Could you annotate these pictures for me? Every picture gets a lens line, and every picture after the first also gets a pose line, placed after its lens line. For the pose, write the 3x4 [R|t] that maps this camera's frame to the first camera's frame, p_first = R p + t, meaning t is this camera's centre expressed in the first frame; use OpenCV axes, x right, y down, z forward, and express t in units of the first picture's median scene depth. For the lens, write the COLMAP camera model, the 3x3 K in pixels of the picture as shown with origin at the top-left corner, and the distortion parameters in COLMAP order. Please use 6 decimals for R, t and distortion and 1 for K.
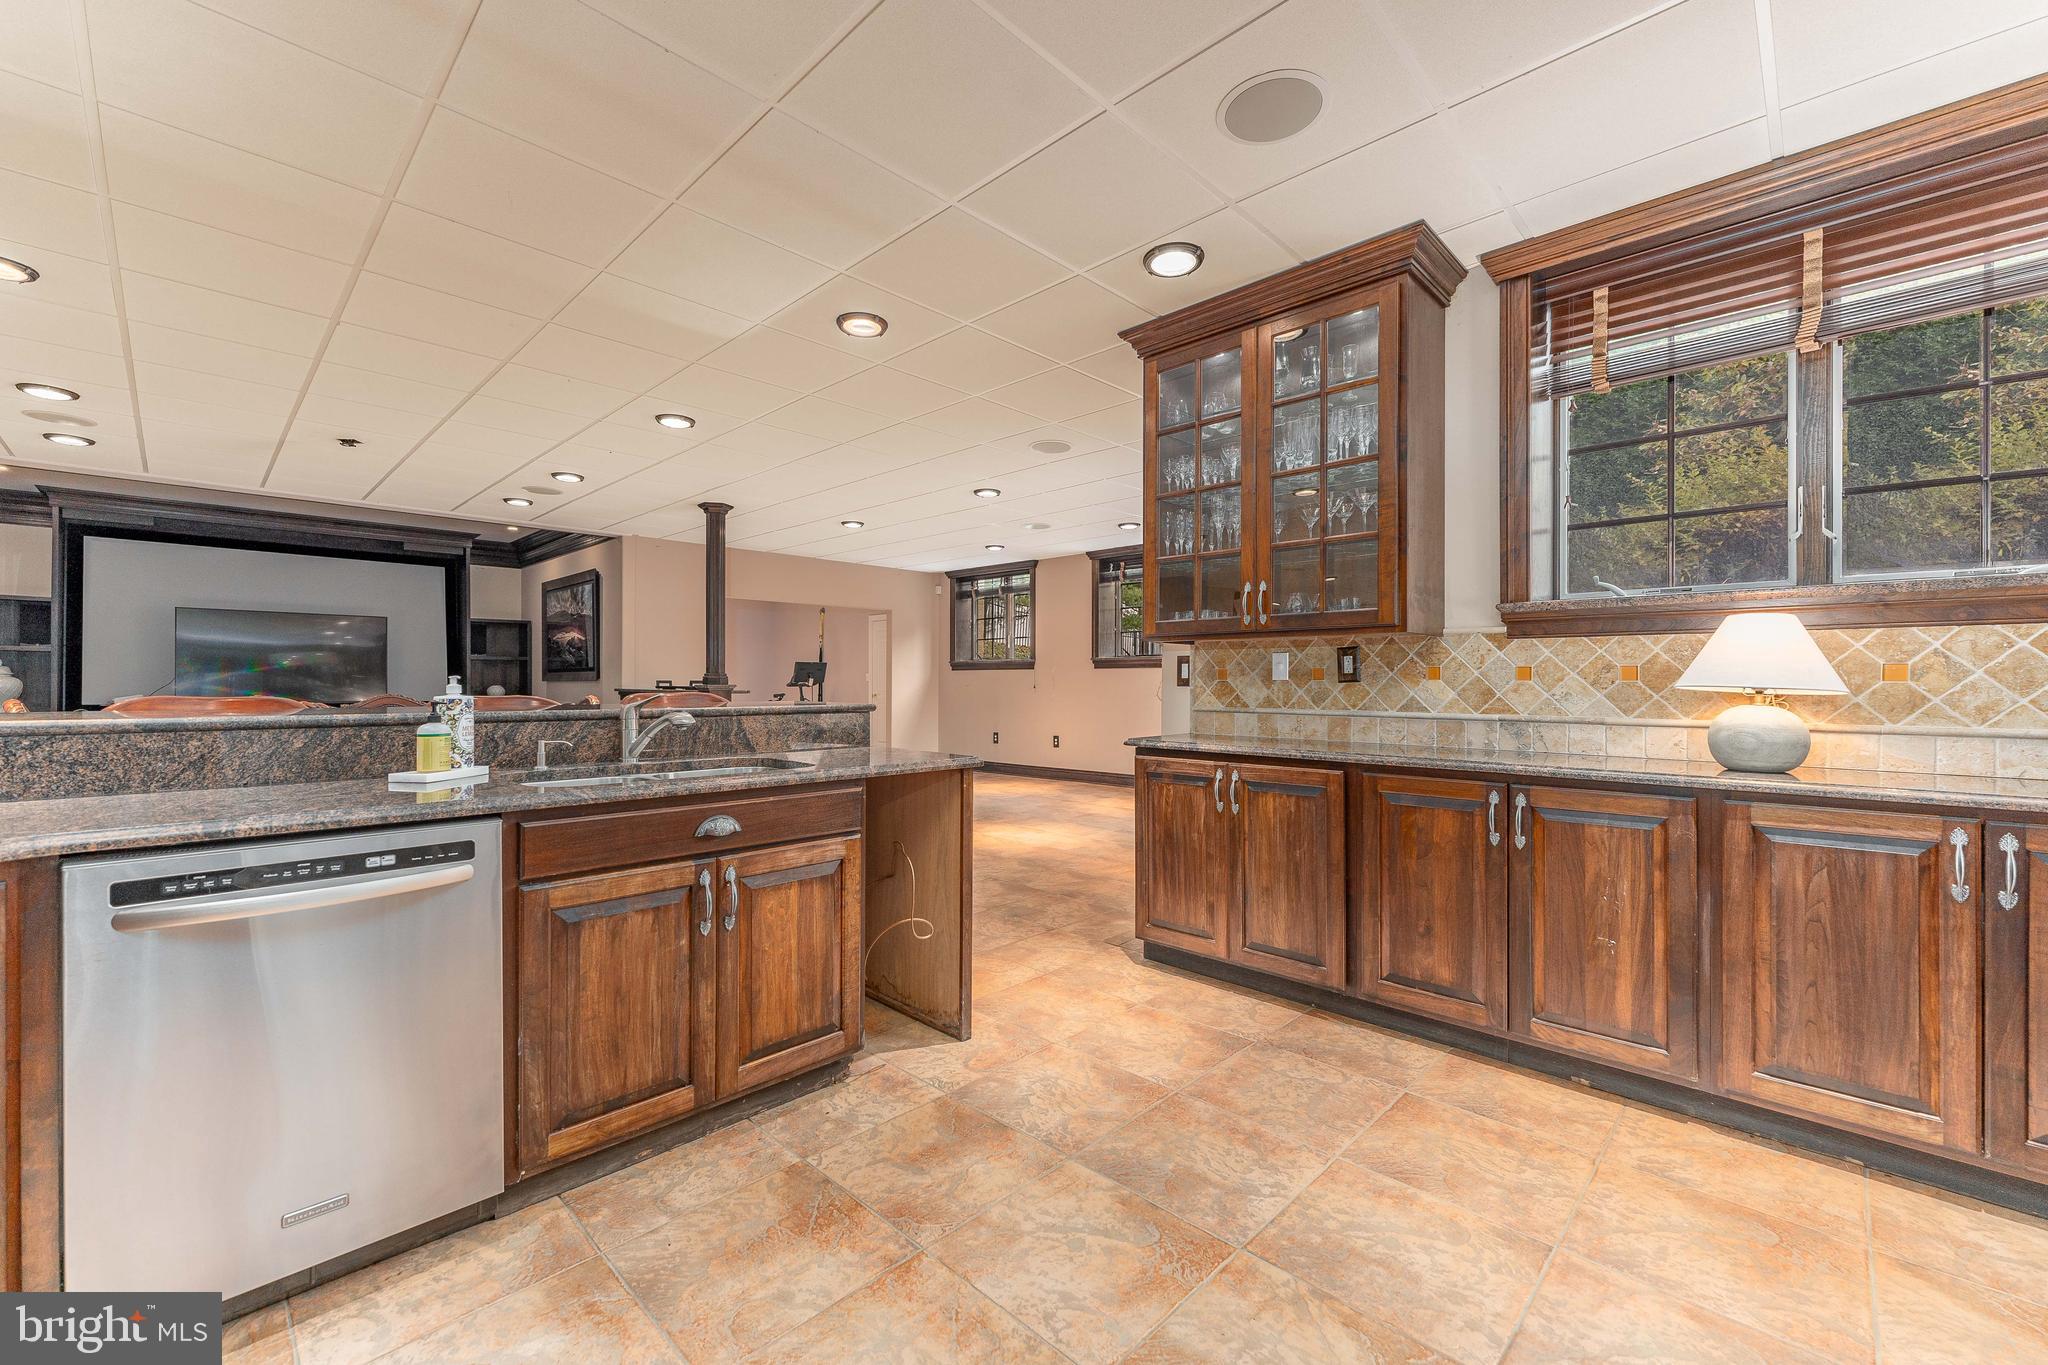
lens RADIAL K [[833.3, 0, 1021.2], [0, 833.3, 679.6], [0, 0, 1]] dist [0.003942, -0.000888]
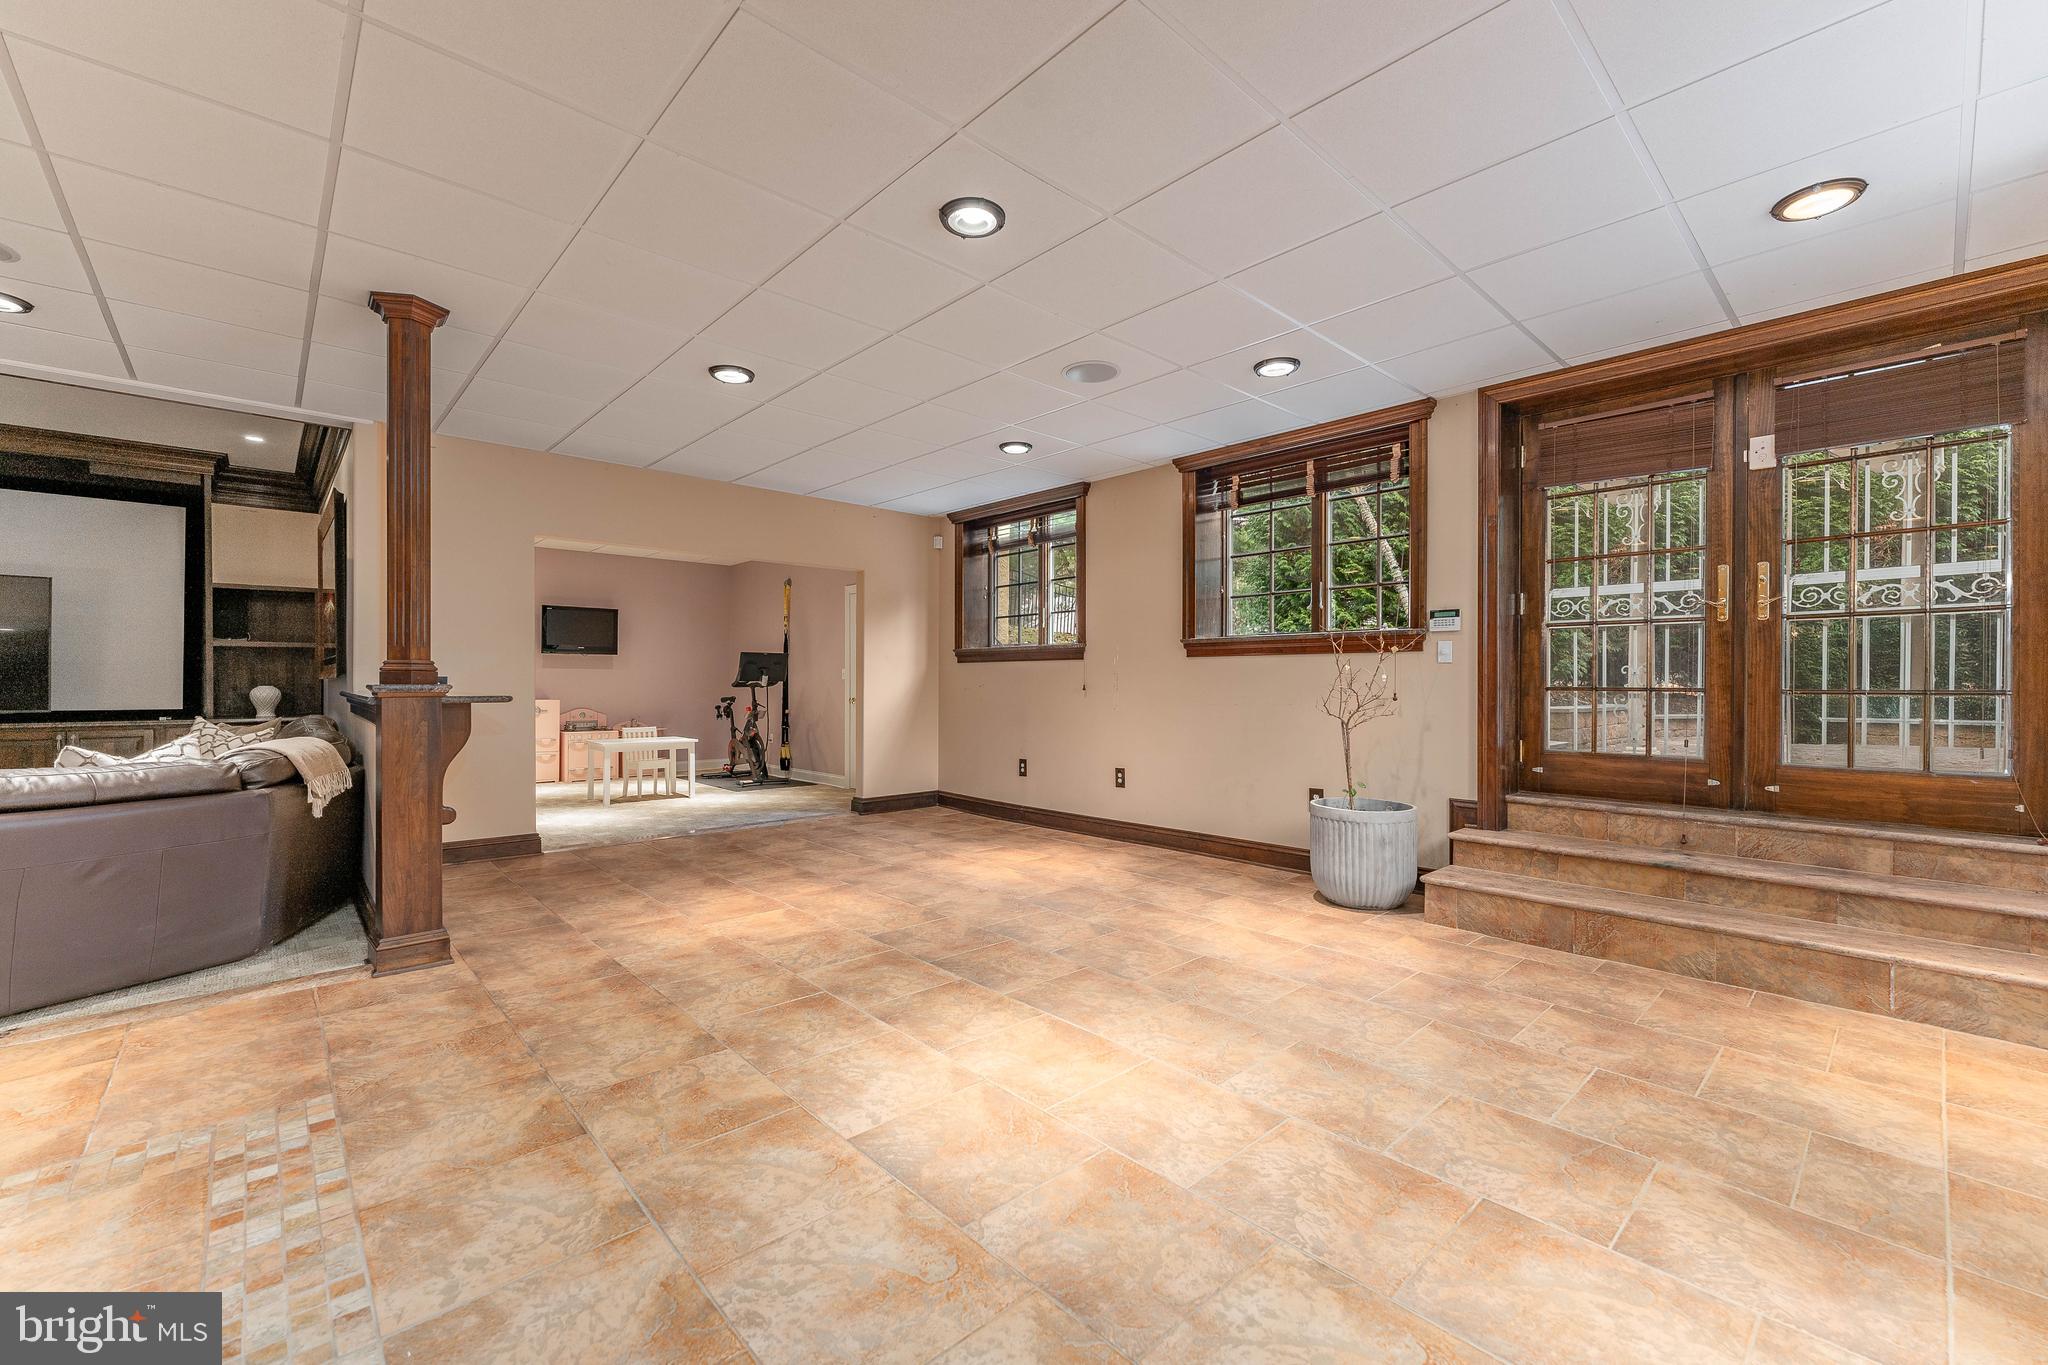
lens RADIAL K [[833.3, 0, 1015.4], [0, 833.3, 683.3], [0, 0, 1]] dist [0.003942, -0.000888]
pose [[0.998040, -0.000831, -0.062569, 0.012536], [0.001051, 0.999993, 0.003479, 0.009315], [0.062566, -0.003538, 0.998035, 1.300304]]
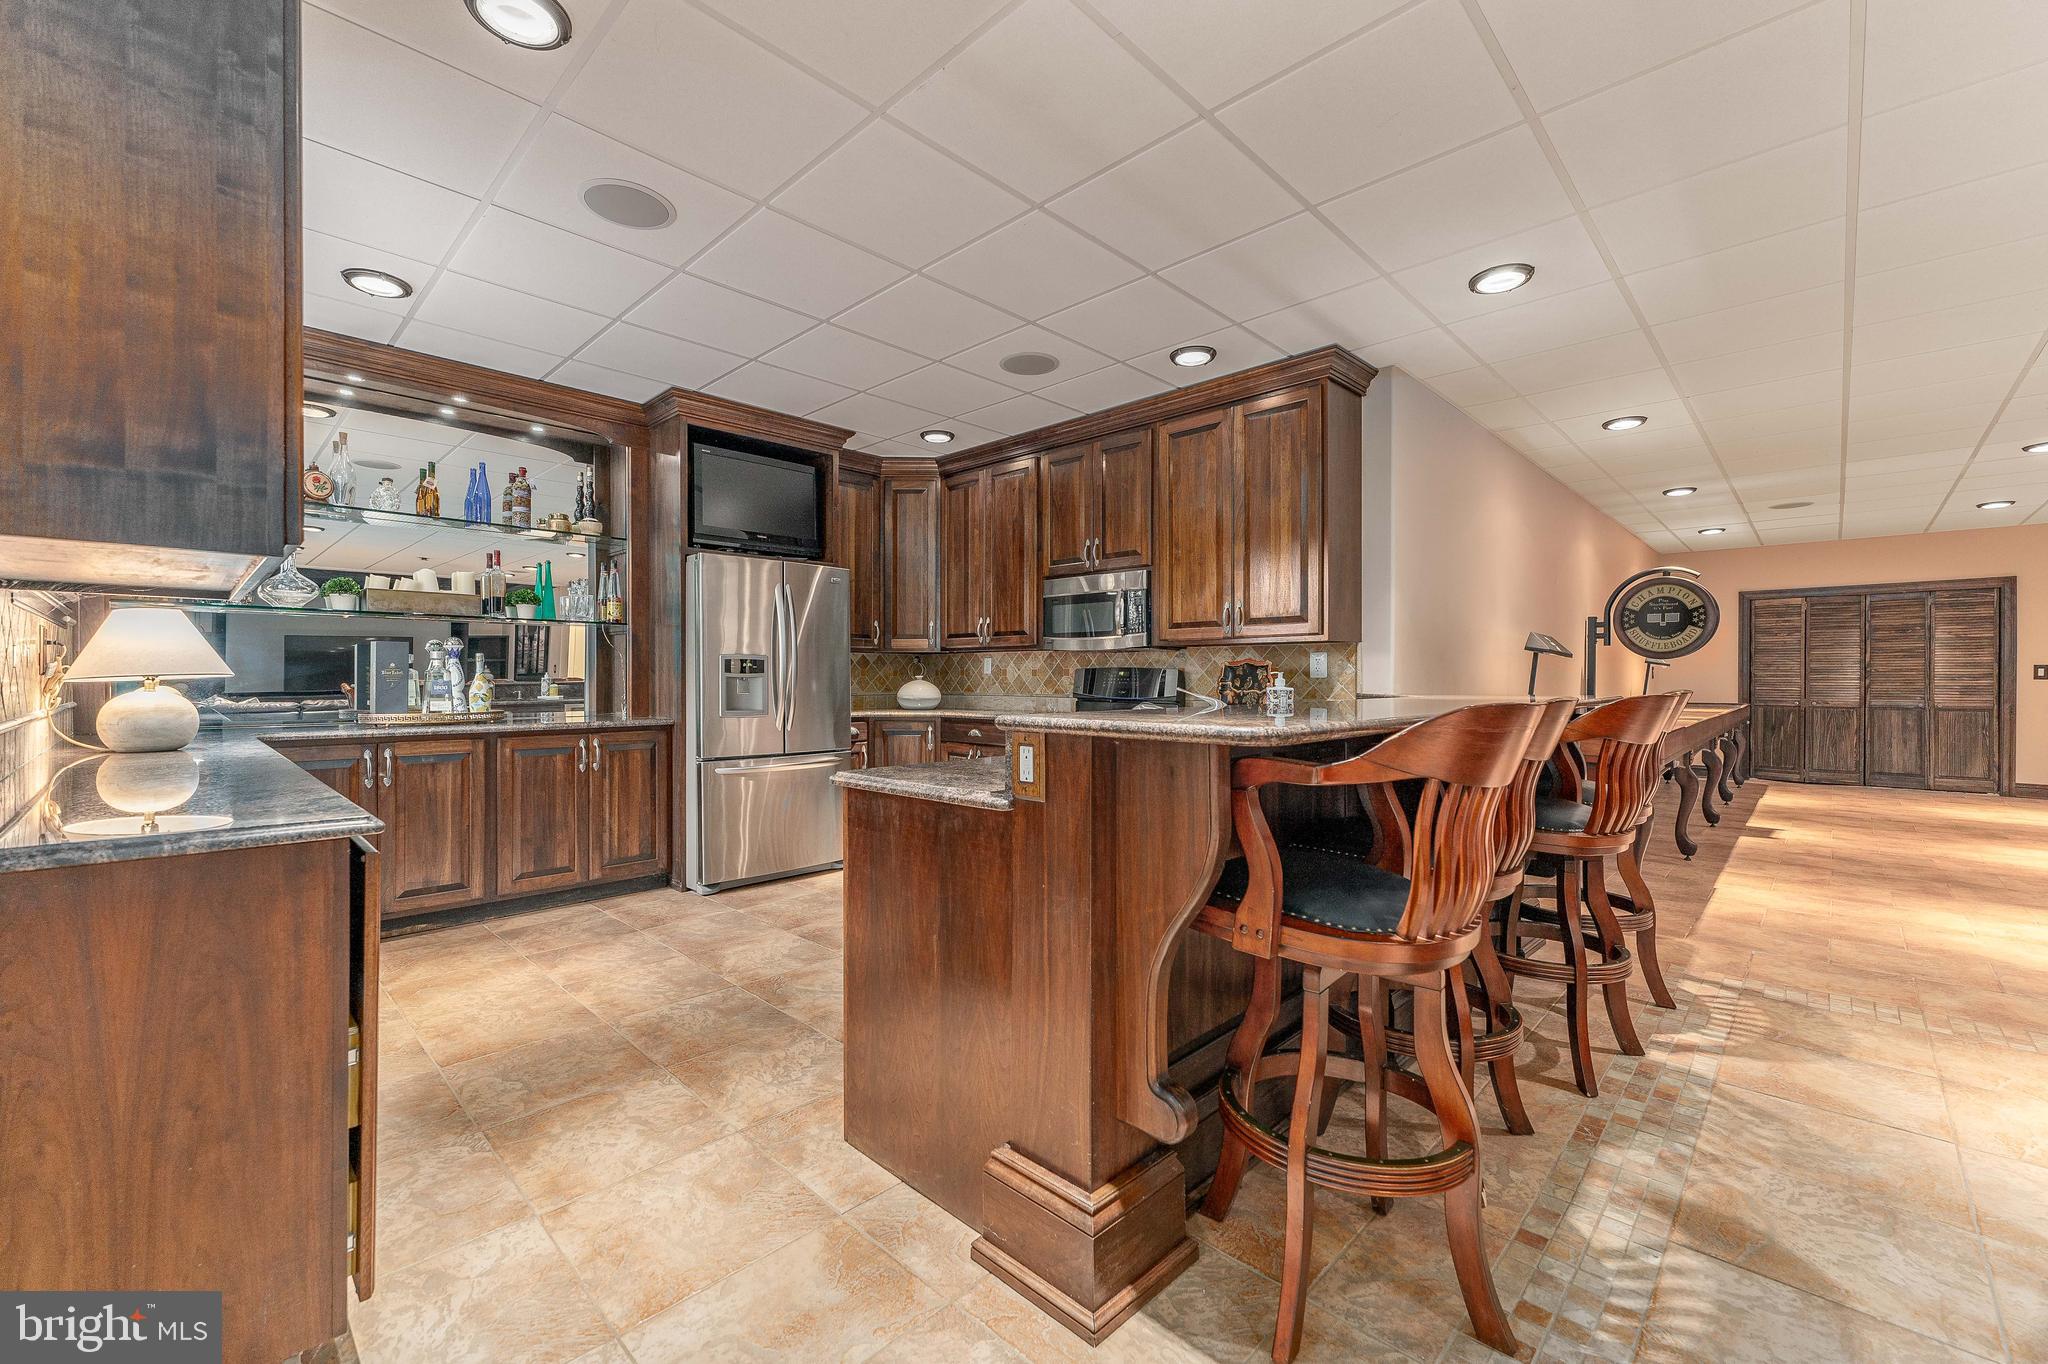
lens RADIAL K [[833.3, 0, 1009.7], [0, 833.3, 686.3], [0, 0, 1]] dist [0.003942, -0.000888]
pose [[-0.999897, -0.007546, 0.012188, -0.200483], [-0.007439, 0.999933, 0.008856, 0.006186], [-0.012254, 0.008765, -0.999886, 1.619418]]
